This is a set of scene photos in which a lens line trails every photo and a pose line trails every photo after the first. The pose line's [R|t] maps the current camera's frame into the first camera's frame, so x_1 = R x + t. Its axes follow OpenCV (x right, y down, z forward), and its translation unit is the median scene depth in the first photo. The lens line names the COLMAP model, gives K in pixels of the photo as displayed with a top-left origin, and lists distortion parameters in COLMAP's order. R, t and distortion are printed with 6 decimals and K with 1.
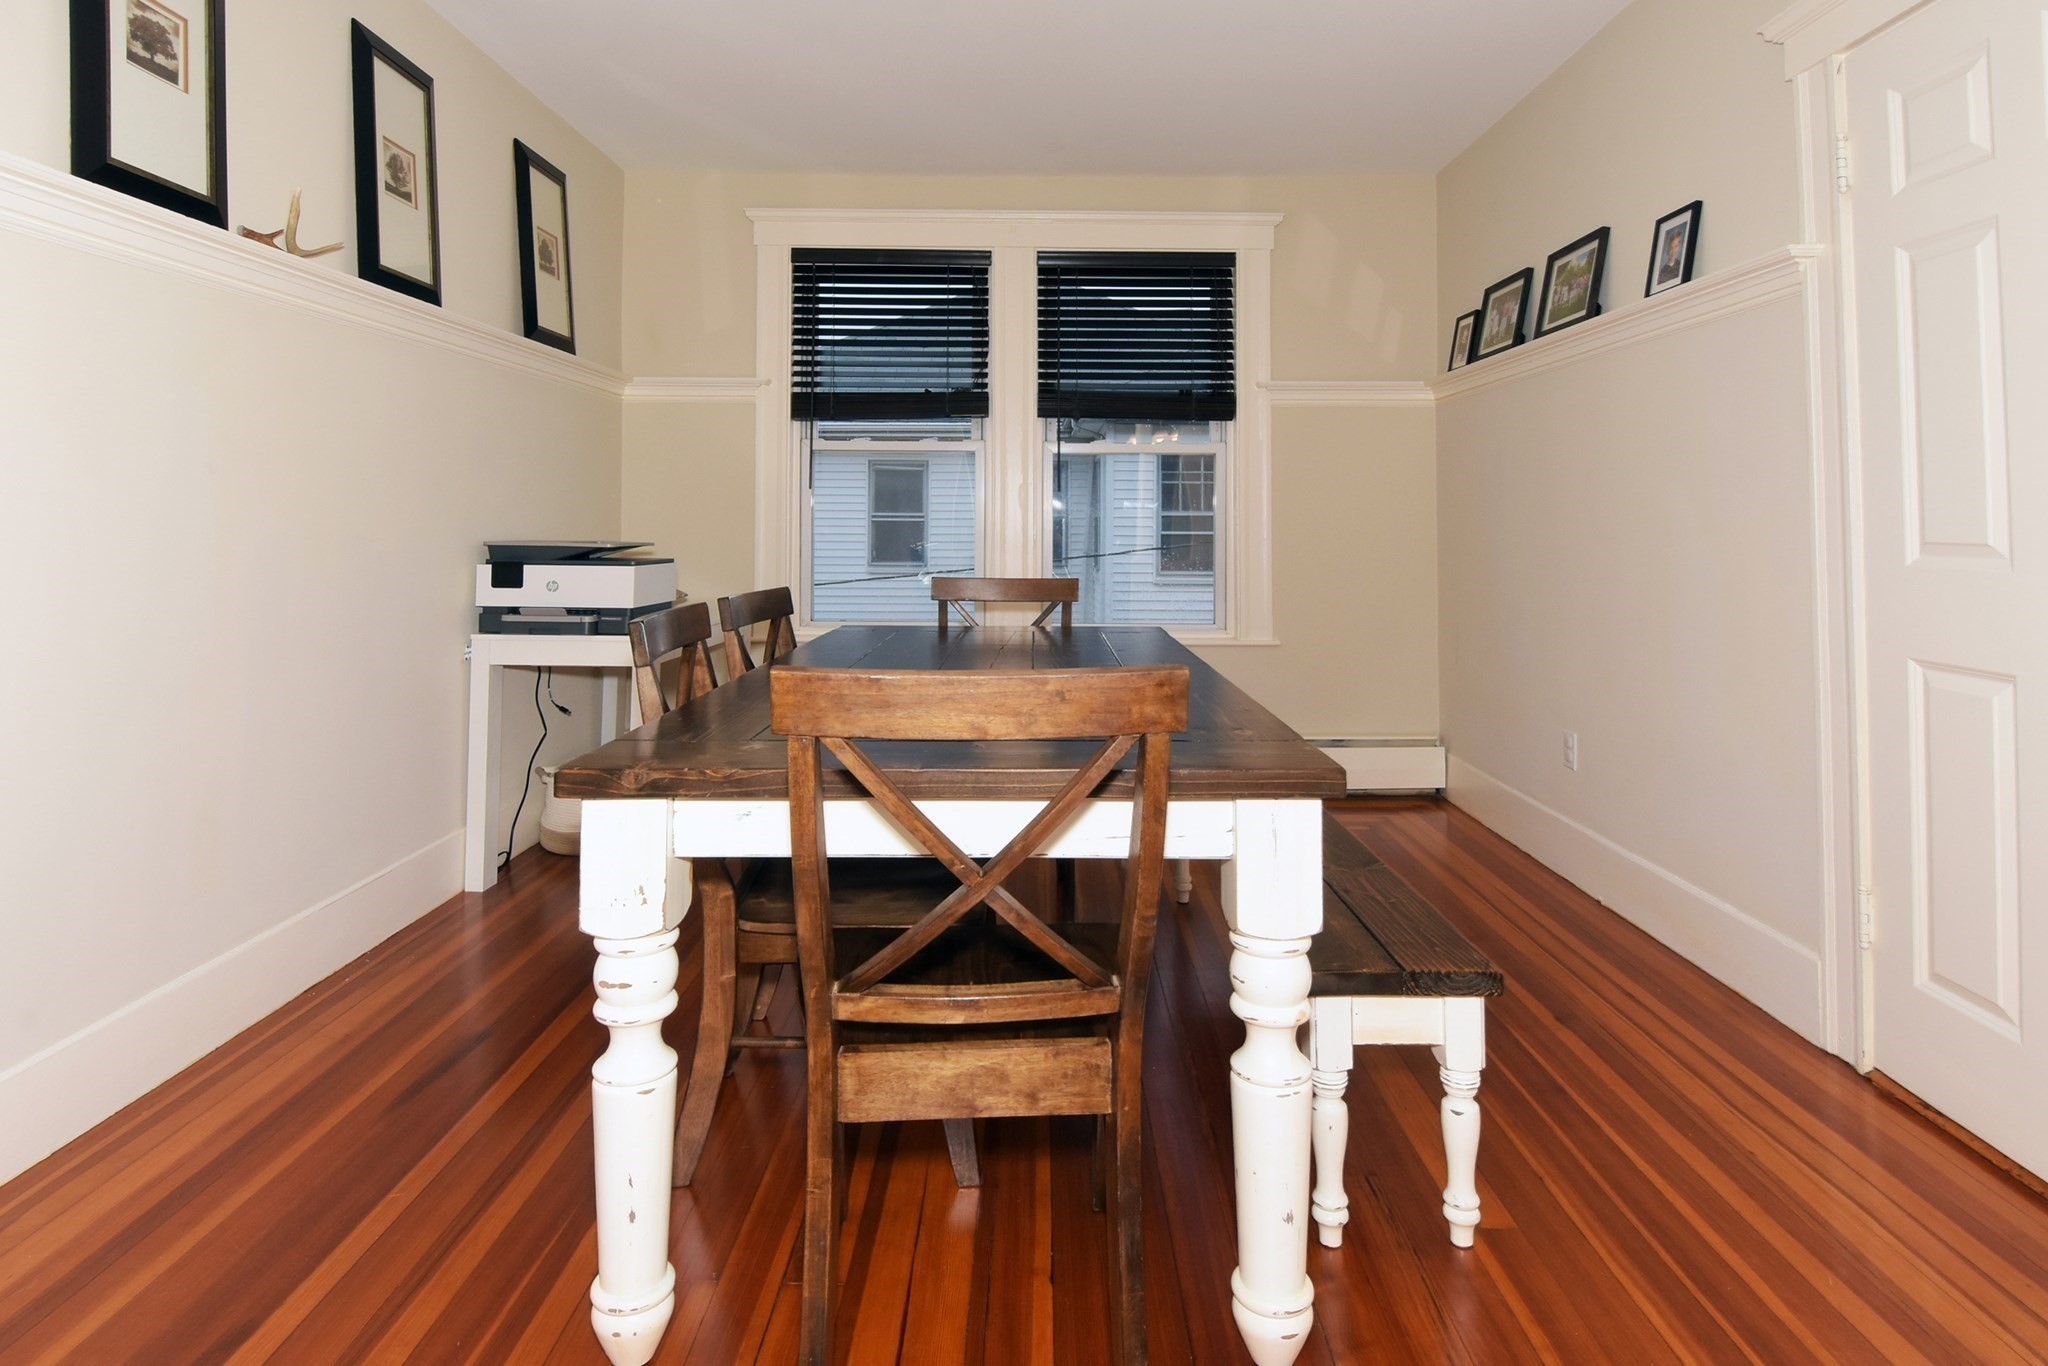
lens RADIAL K [[1113.4, 0, 1059.9], [0, 1113.4, 485.6], [0, 0, 1]] dist [0.022483, -0.034557]
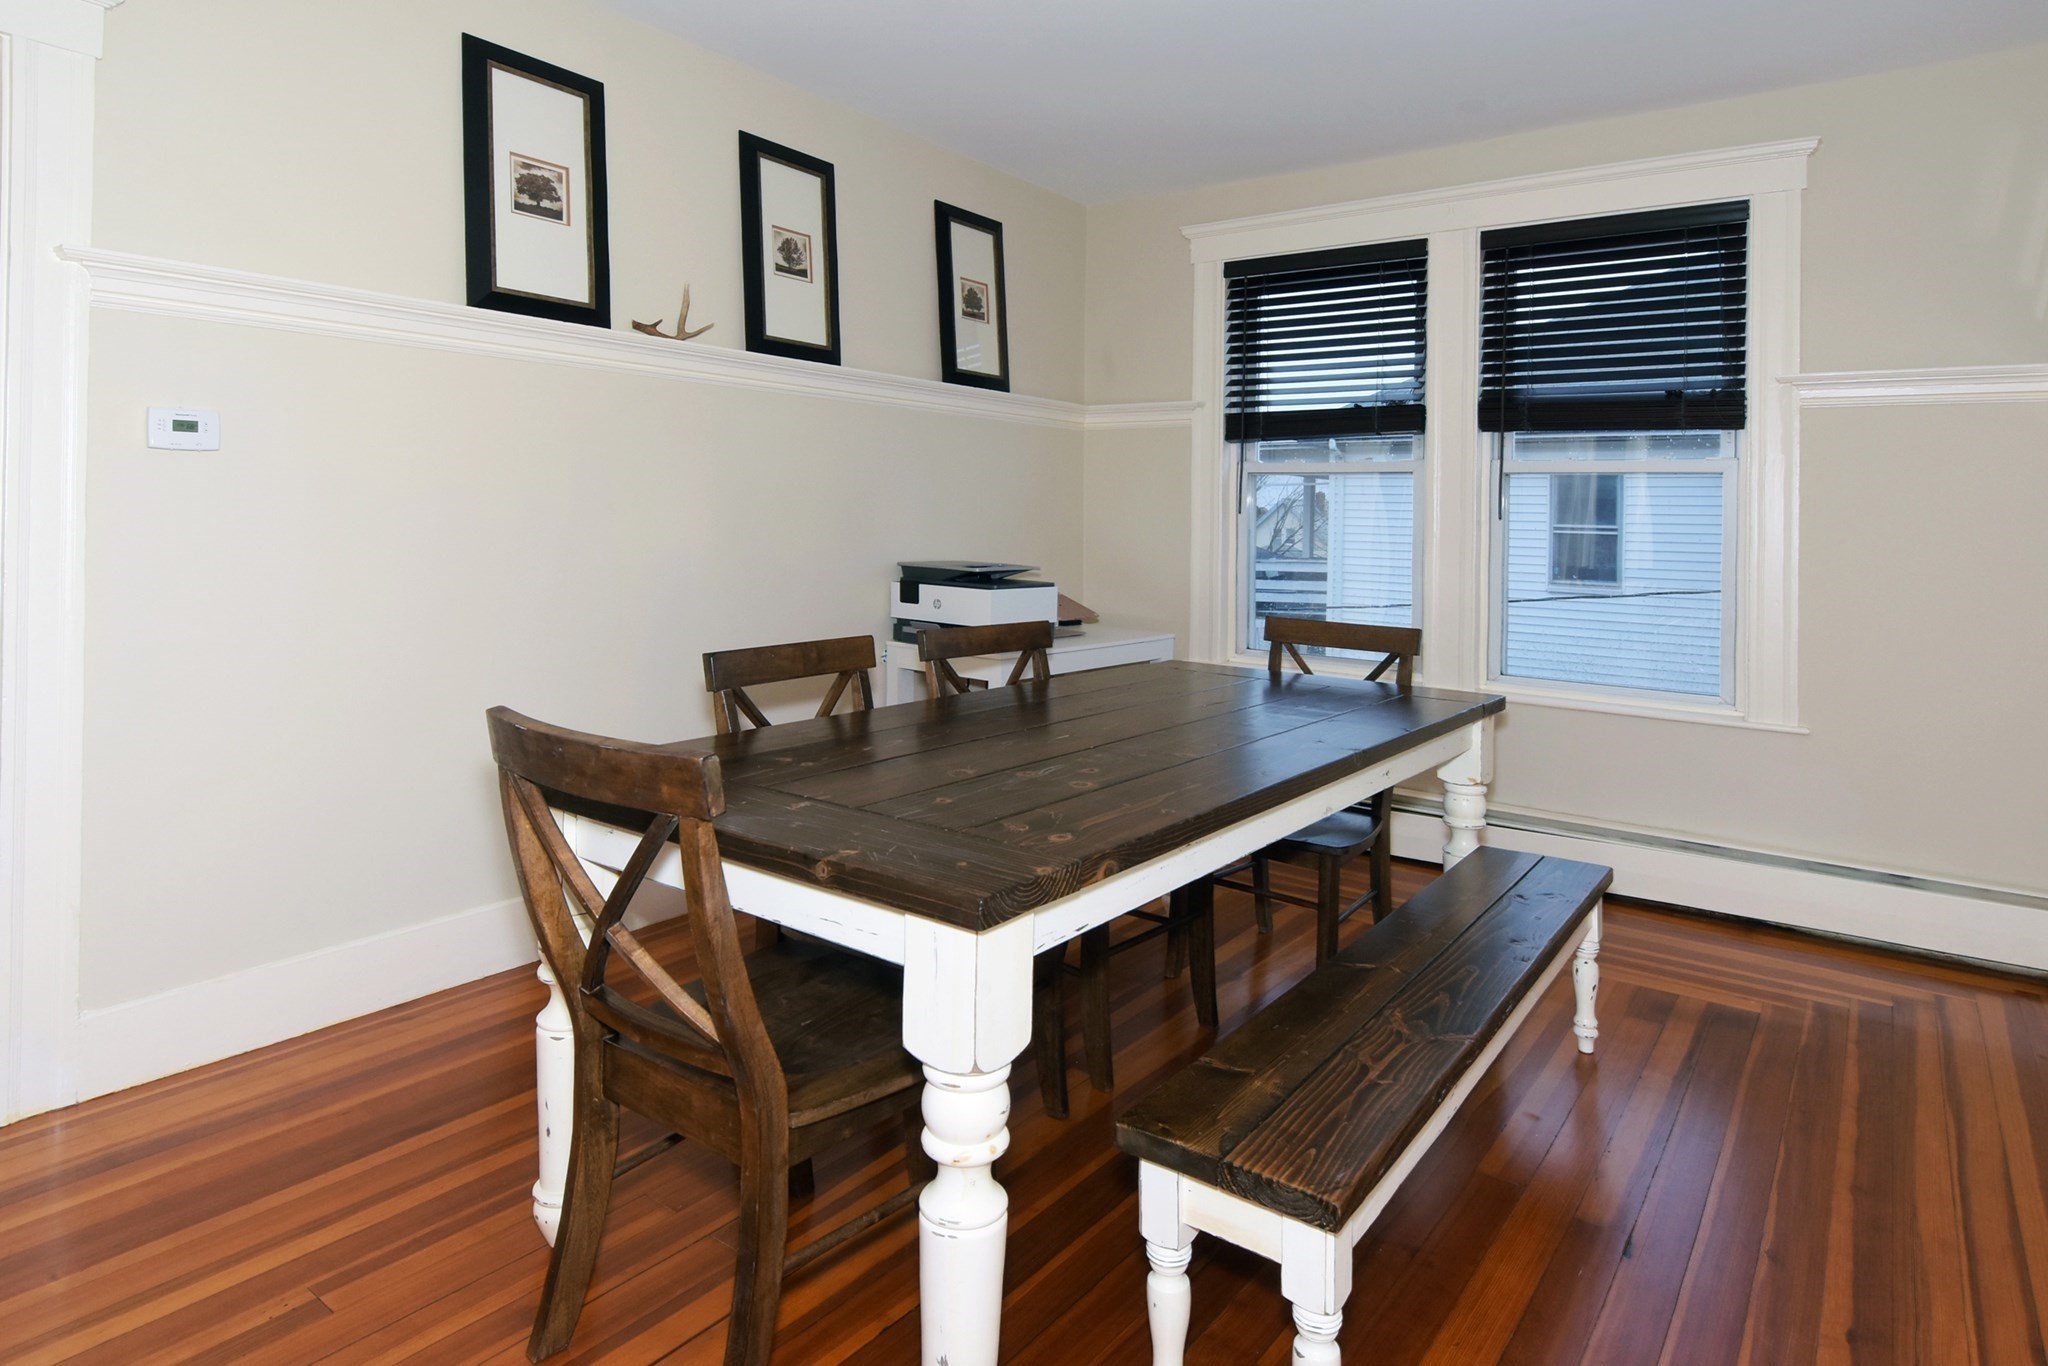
lens RADIAL K [[1149.6, 0, 1070.7], [0, 1149.6, 586.3], [0, 0, 1]] dist [0.005072, -0.011640]
pose [[0.805228, 0.048157, -0.591007, 0.319284], [0.002283, 0.996438, 0.084303, -0.024089], [0.592961, -0.069232, 0.802249, 0.136970]]
